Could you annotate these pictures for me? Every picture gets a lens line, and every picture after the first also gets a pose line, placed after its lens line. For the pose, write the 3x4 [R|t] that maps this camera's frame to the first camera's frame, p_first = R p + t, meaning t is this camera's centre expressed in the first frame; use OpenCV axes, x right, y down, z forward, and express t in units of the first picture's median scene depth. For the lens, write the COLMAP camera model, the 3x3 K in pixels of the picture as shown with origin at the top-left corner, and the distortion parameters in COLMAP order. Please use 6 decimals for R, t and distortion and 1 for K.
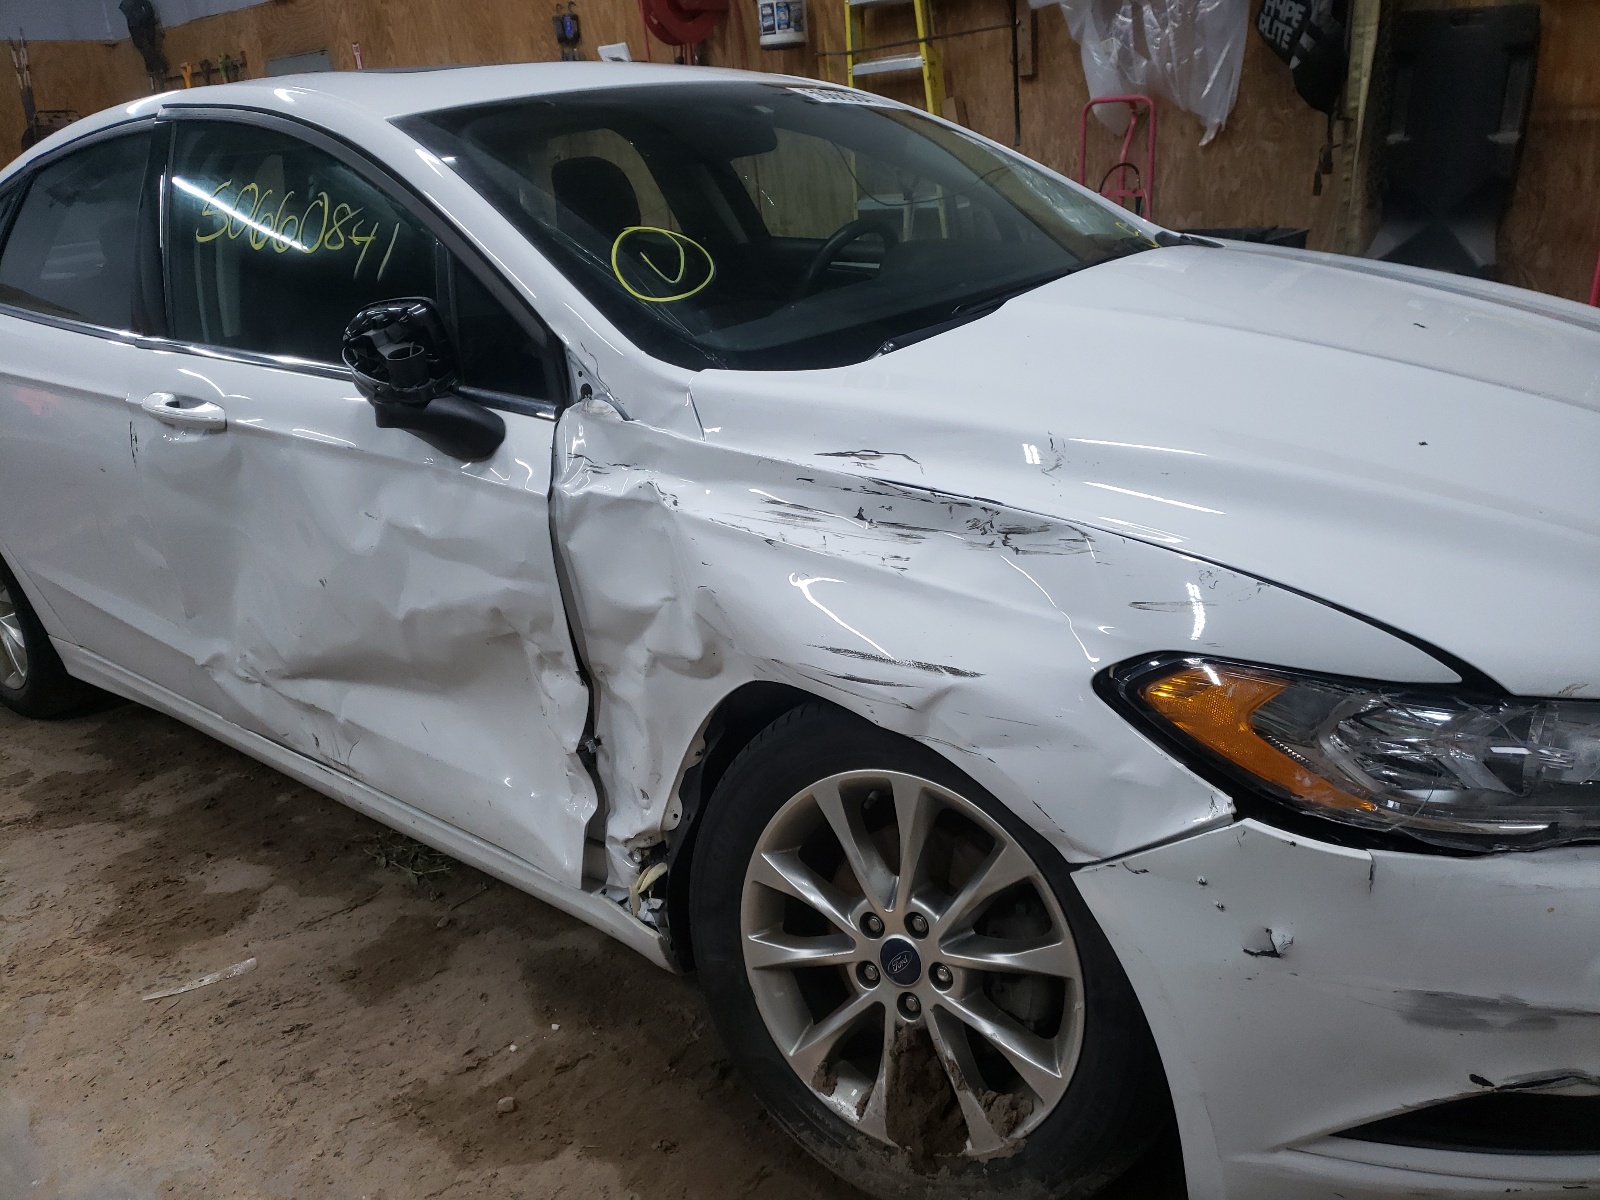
lens RADIAL K [[1272.9, 0, 823.9], [0, 1272.9, 601.2], [0, 0, 1]] dist [-0.022535, 0.090030]
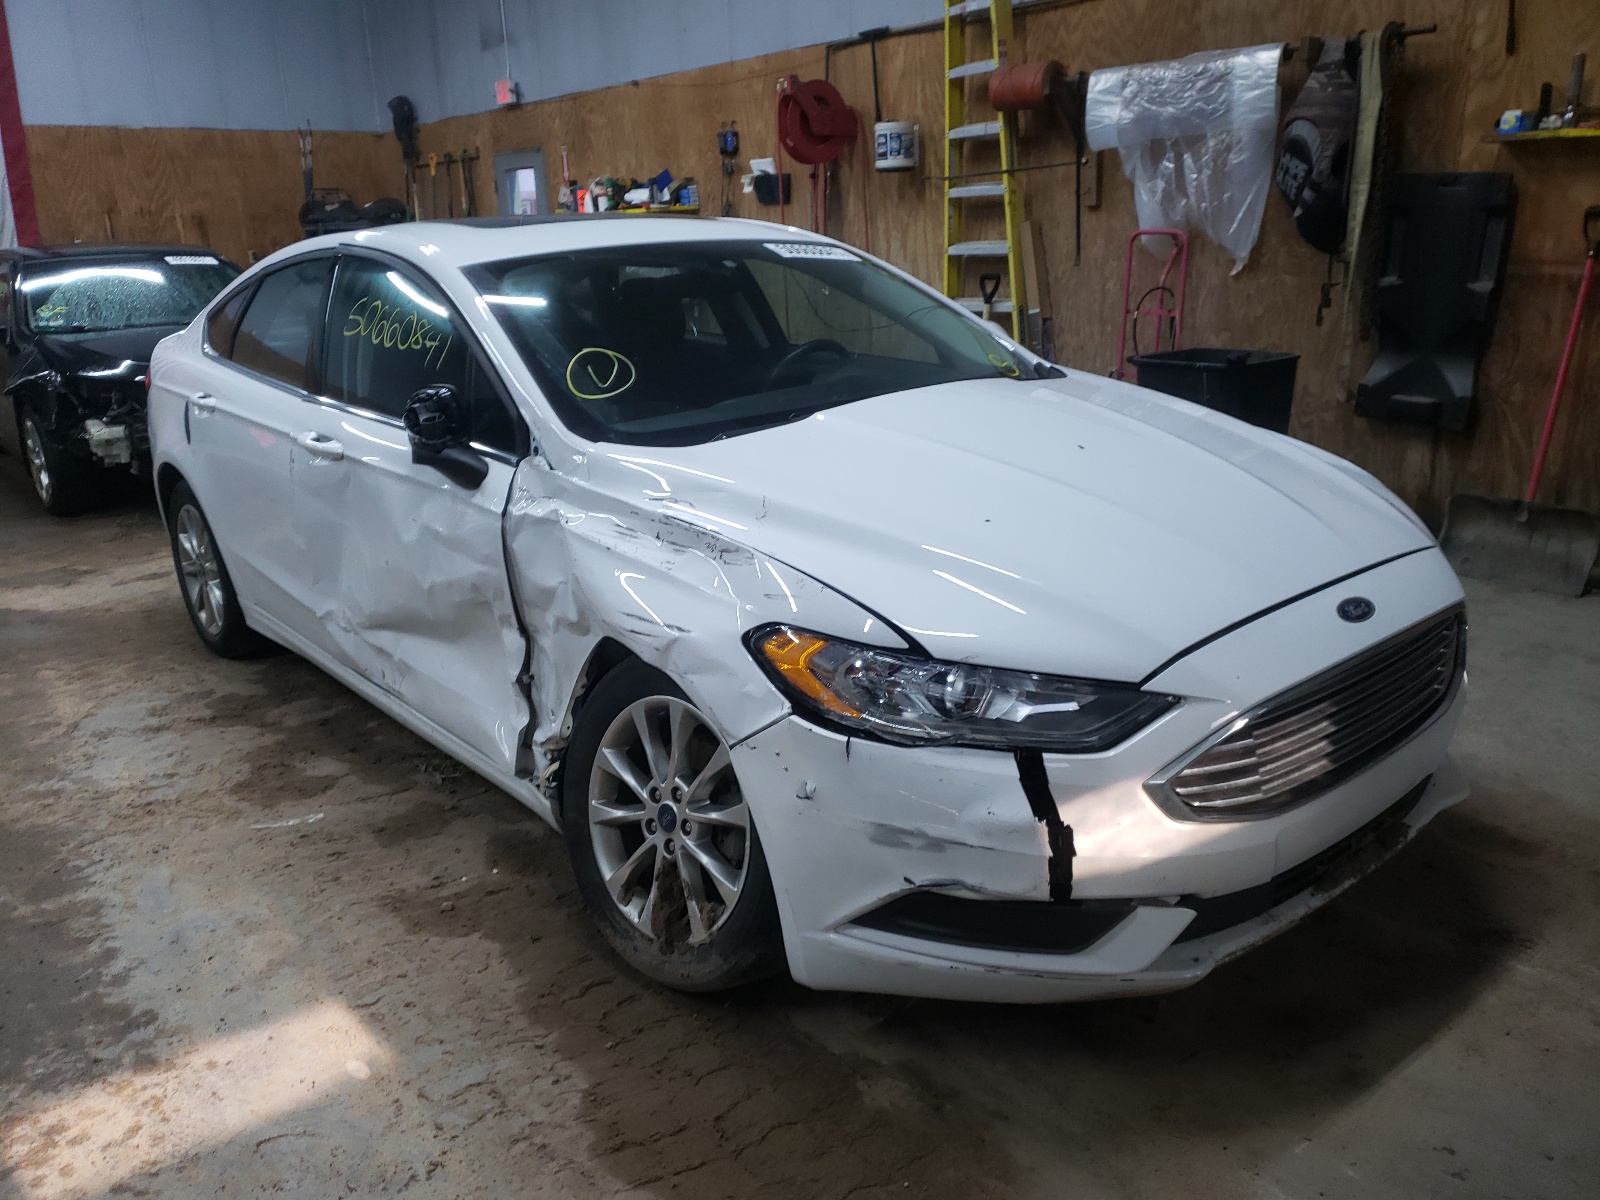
lens RADIAL K [[1276.9, 0, 800.0], [0, 1276.9, 600.0], [0, 0, 1]] dist [0.029222, 0.001446]
pose [[0.981395, 0.090746, -0.169201, 0.343384], [-0.099948, 0.993898, -0.046668, 0.050570], [0.163934, 0.062711, 0.984476, -0.413185]]
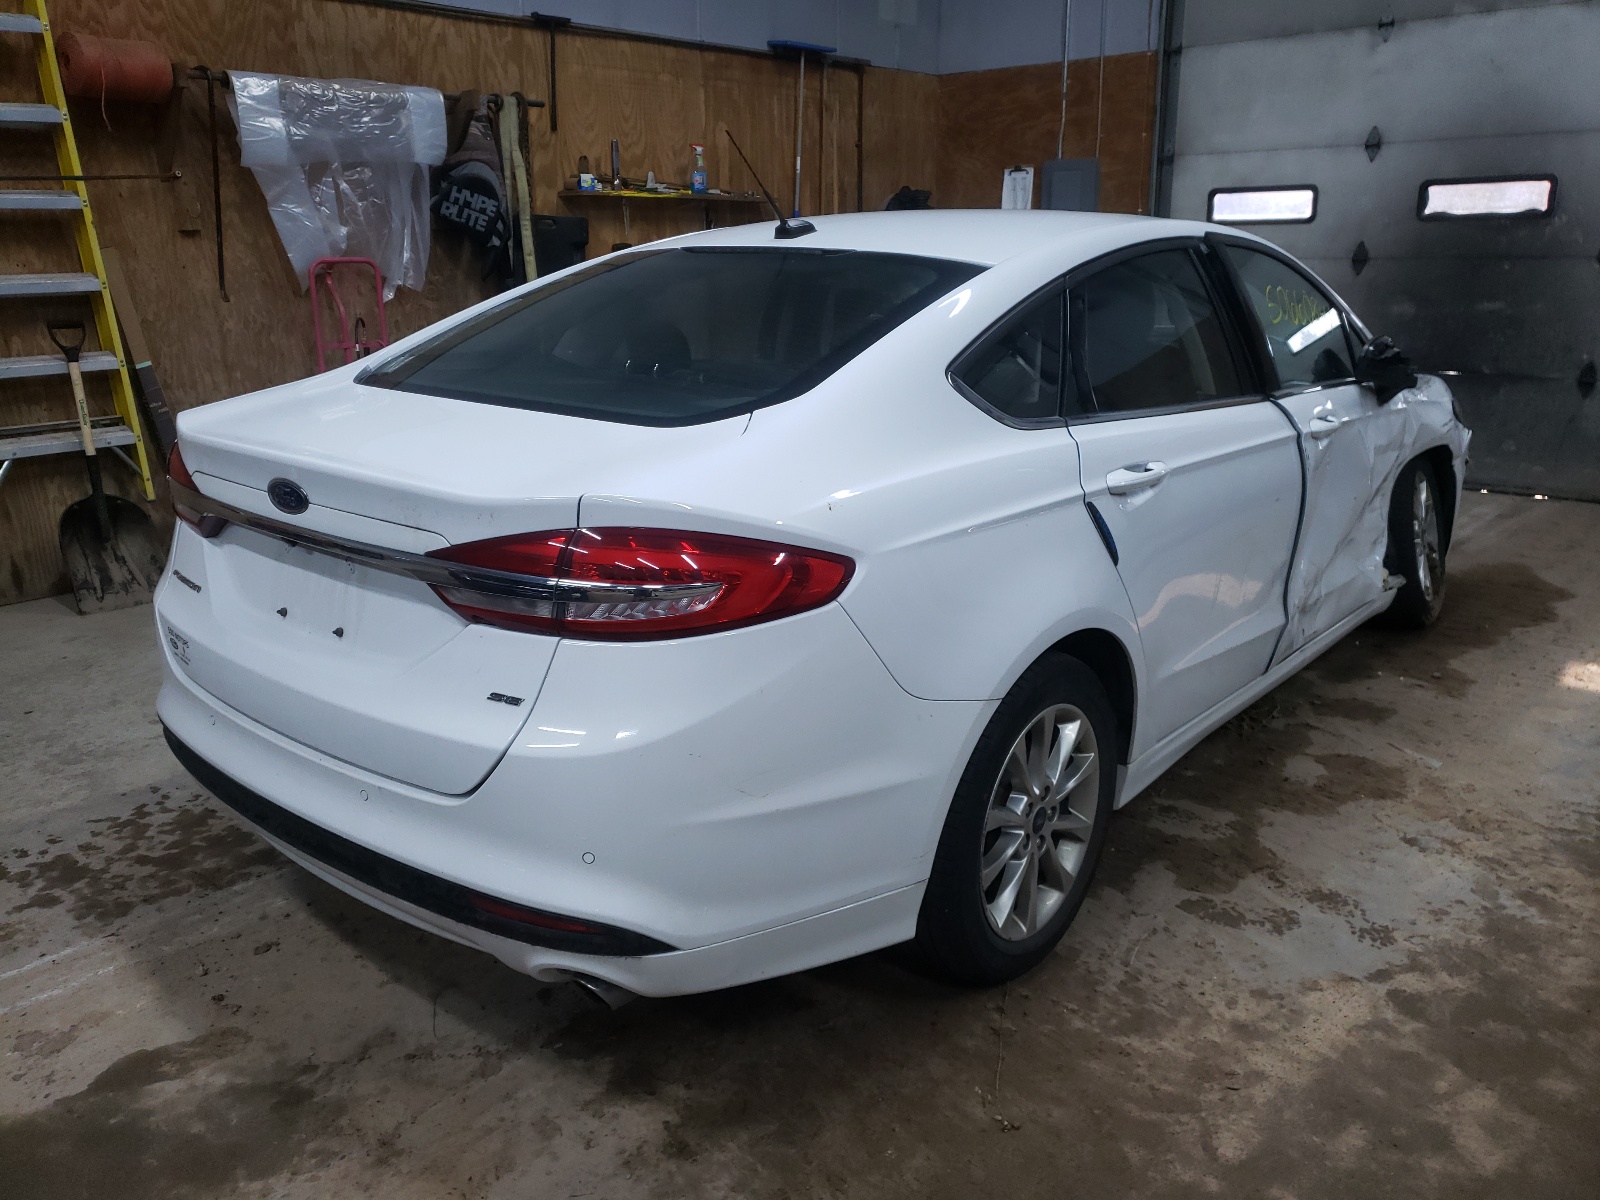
lens RADIAL K [[1235.9, 0, 802.3], [0, 1235.9, 585.4], [0, 0, 1]] dist [0.024873, 0.005487]
pose [[0.016637, -0.205946, 0.978422, -2.076138], [0.357797, 0.914984, 0.186509, -0.489020], [-0.933651, 0.346973, 0.088910, 1.562803]]
